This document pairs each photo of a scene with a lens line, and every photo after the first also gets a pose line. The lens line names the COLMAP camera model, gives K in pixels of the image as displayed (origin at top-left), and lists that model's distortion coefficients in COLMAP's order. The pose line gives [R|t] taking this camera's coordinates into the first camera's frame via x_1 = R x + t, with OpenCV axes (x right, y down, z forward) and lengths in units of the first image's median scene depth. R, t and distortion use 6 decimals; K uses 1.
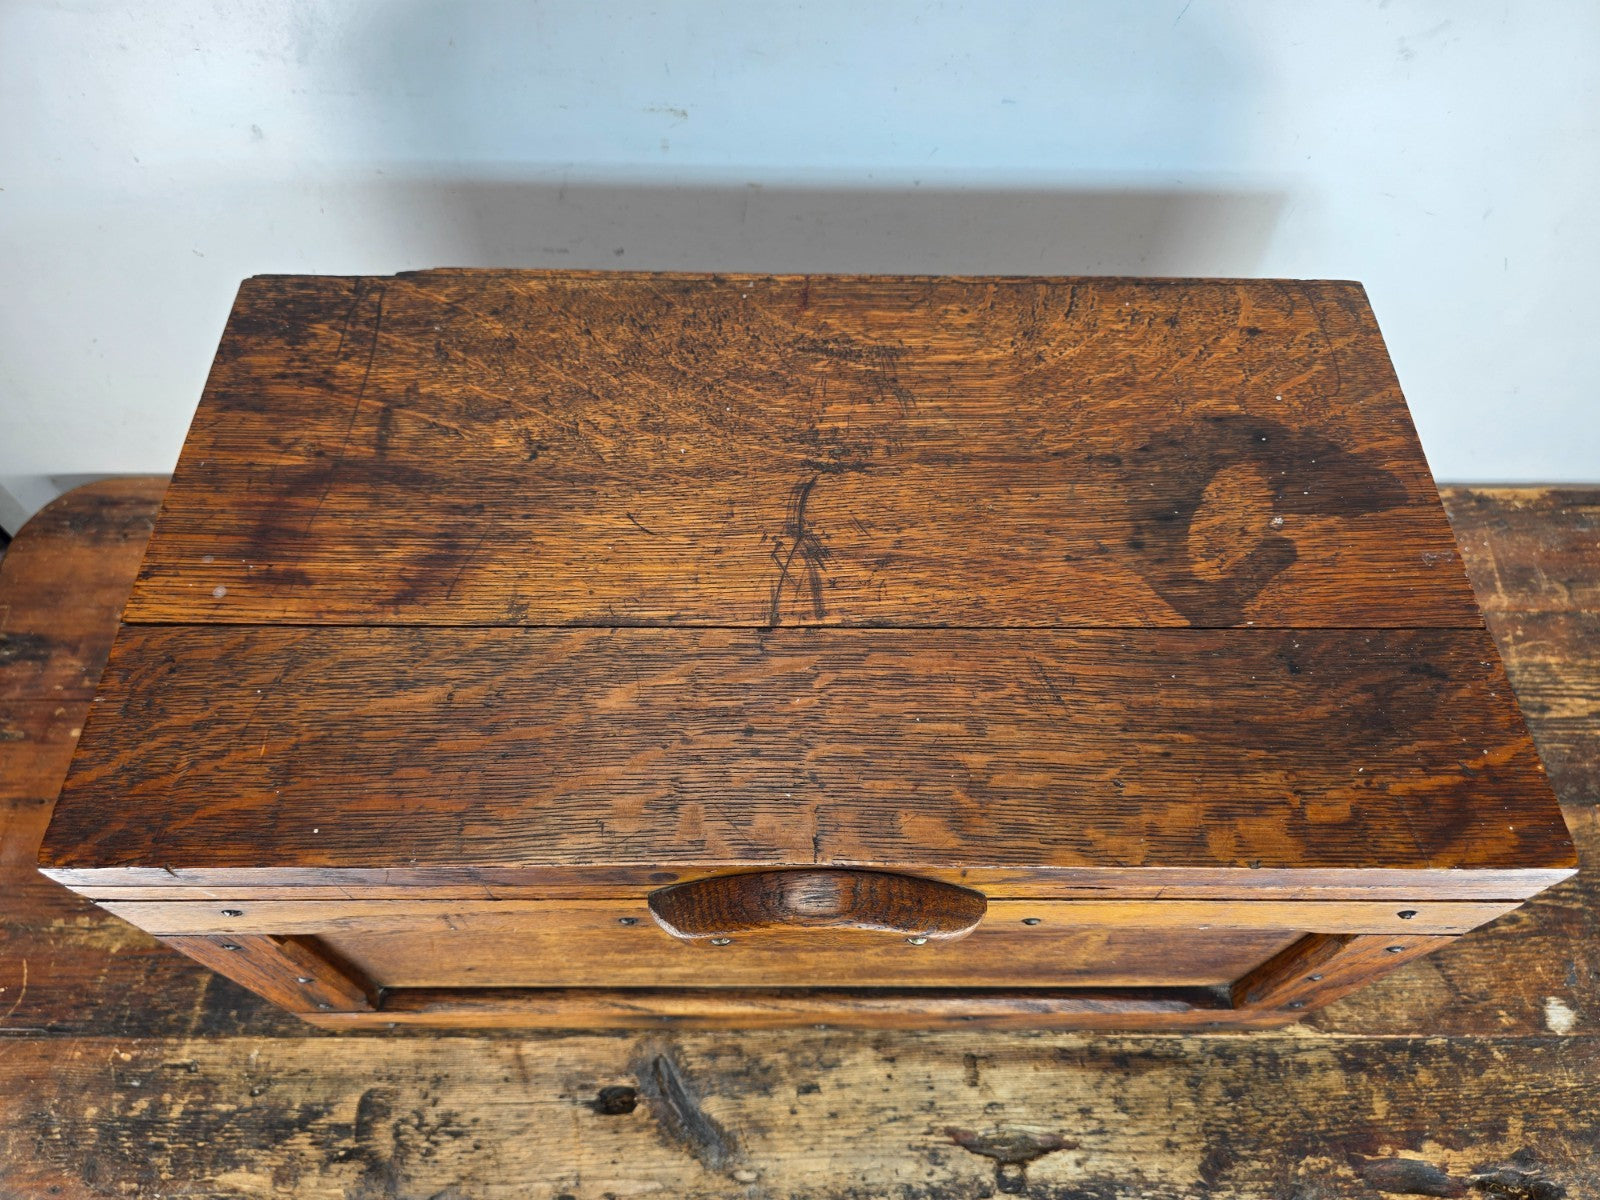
lens RADIAL K [[1098.3, 0, 818.3], [0, 1098.3, 615.5], [0, 0, 1]] dist [0.020608, -0.030978]
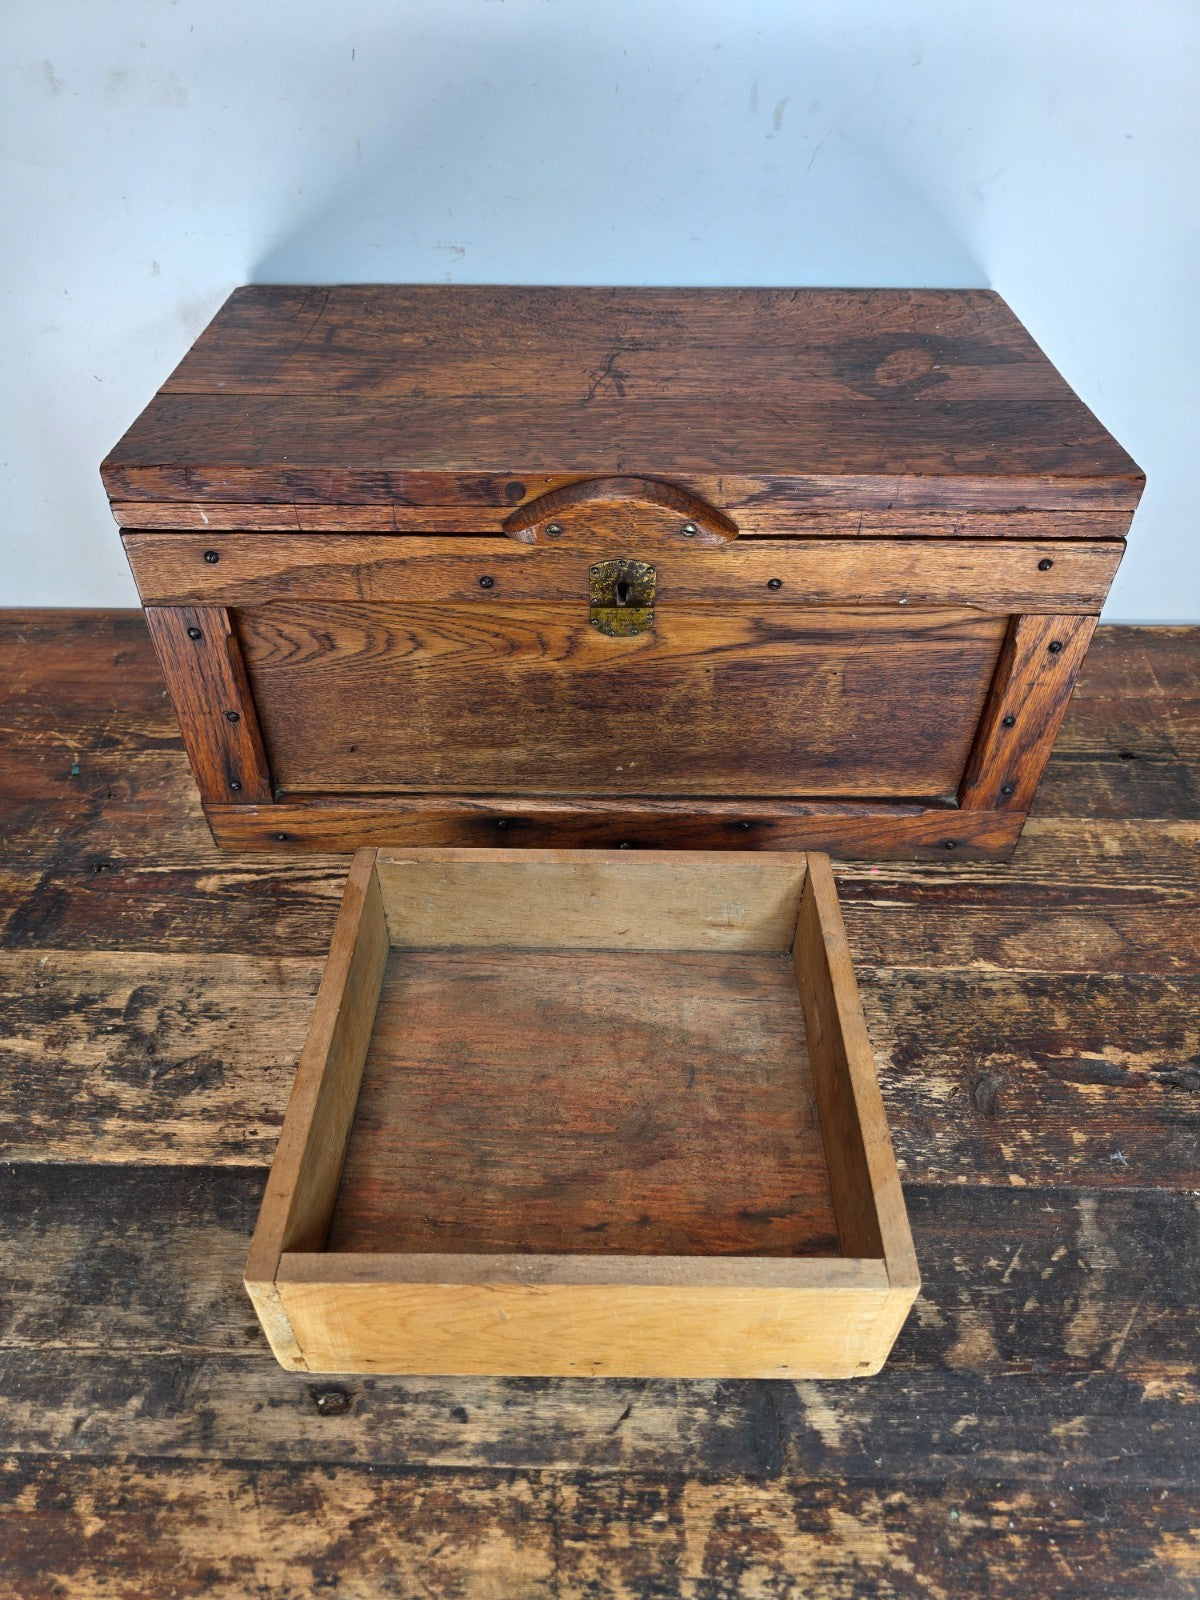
lens RADIAL K [[1098.3, 0, 606.1], [0, 1098.3, 809.2], [0, 0, 1]] dist [0.020608, -0.030978]
pose [[0.999578, 0.002715, -0.028935, 0.093763], [-0.011125, 0.955540, -0.294653, 0.570183], [0.026848, 0.294850, 0.955166, -0.106149]]
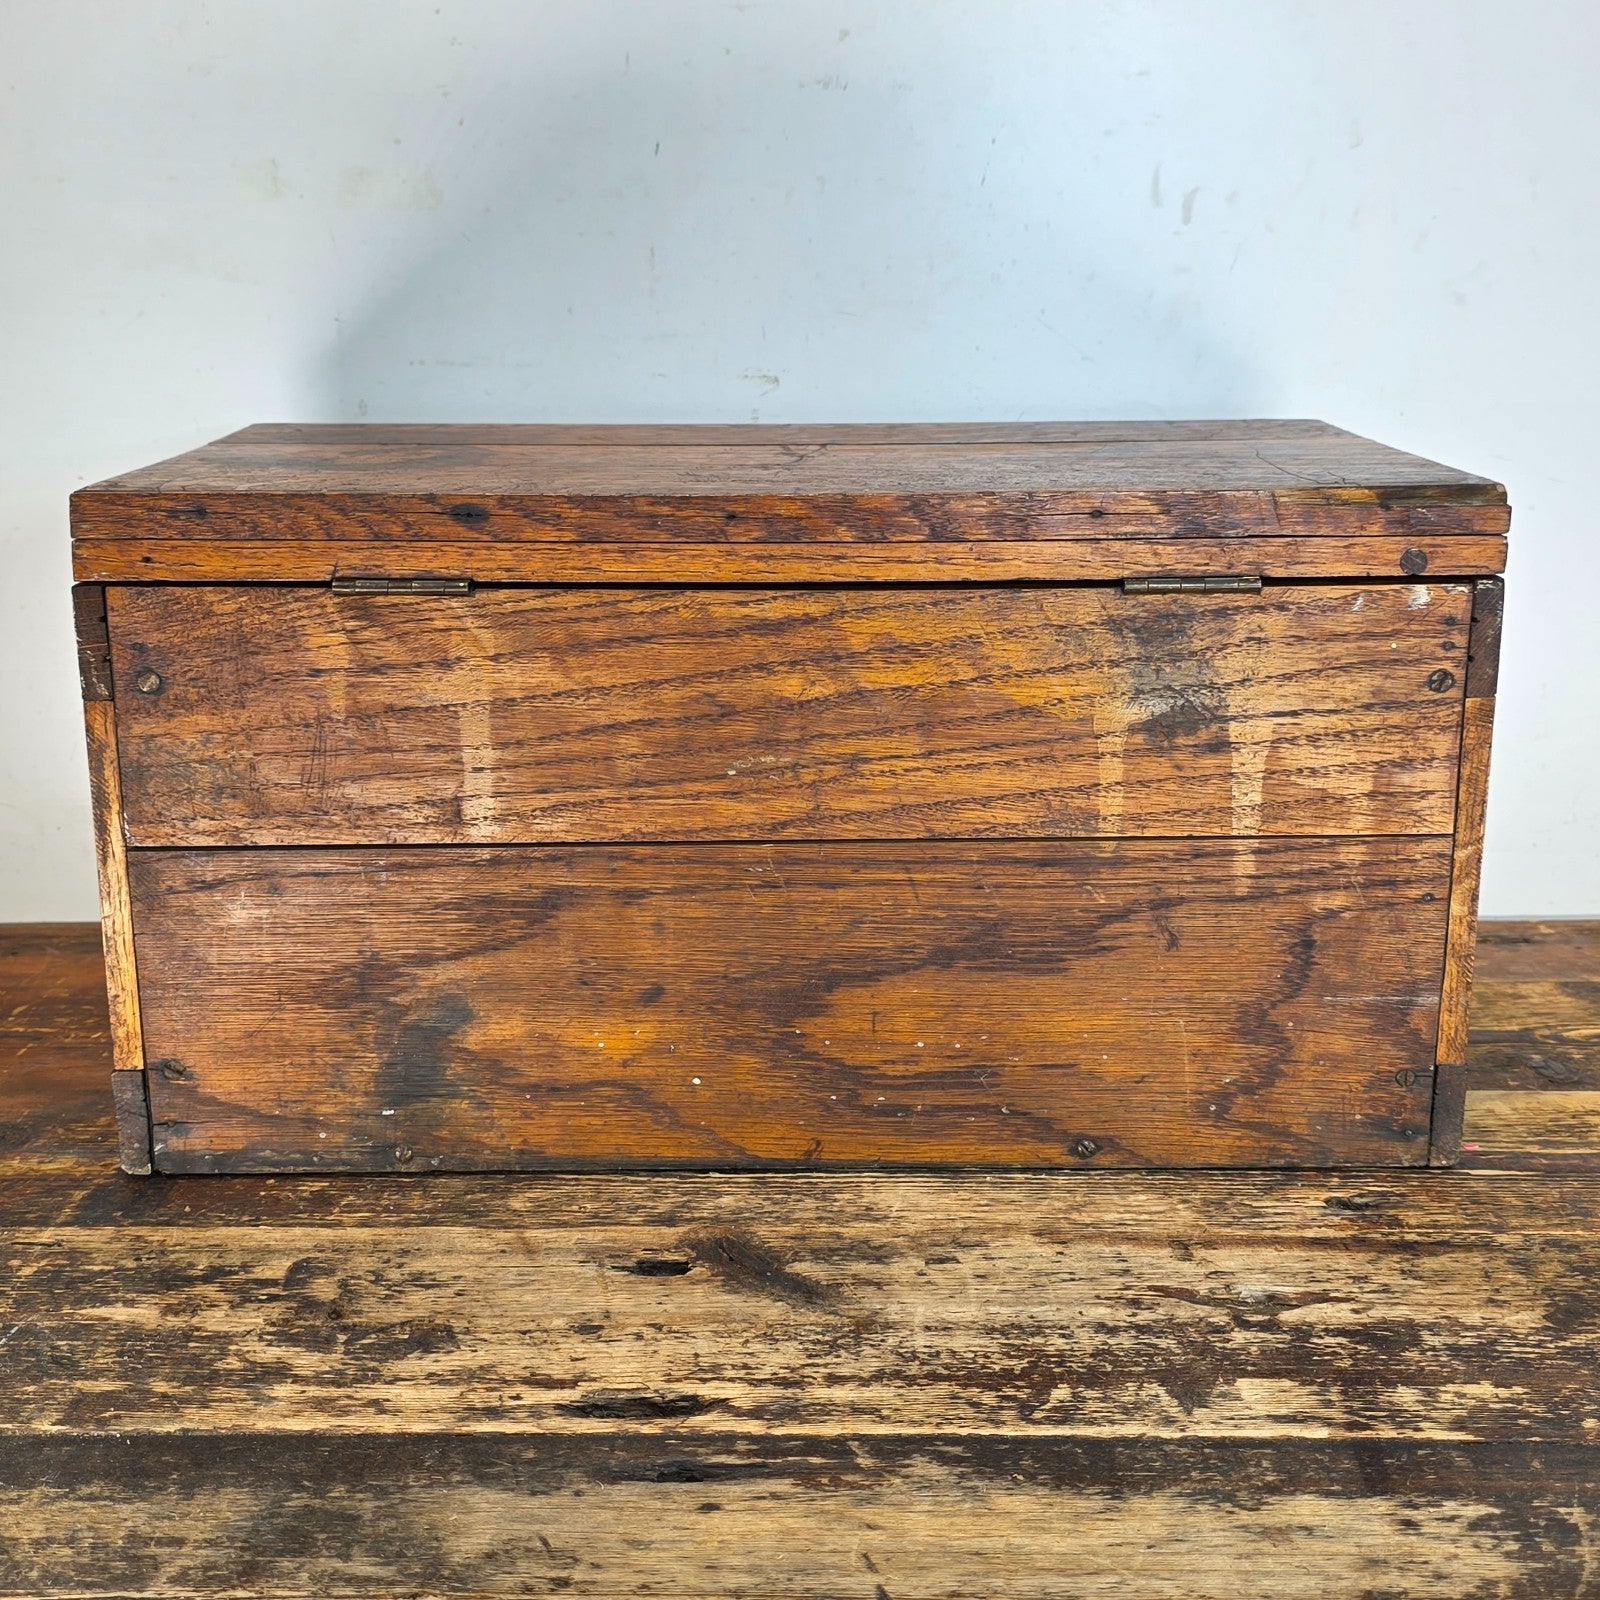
lens RADIAL K [[2178.1, 0, 774.8], [0, 2178.1, 762.9], [0, 0, 1]] dist [0.011708, 0.000000]
pose [[0.999114, -0.027698, -0.031689, -0.060372], [-0.003917, 0.688475, -0.725249, 1.180315], [0.041906, 0.724731, 0.687757, -0.149504]]
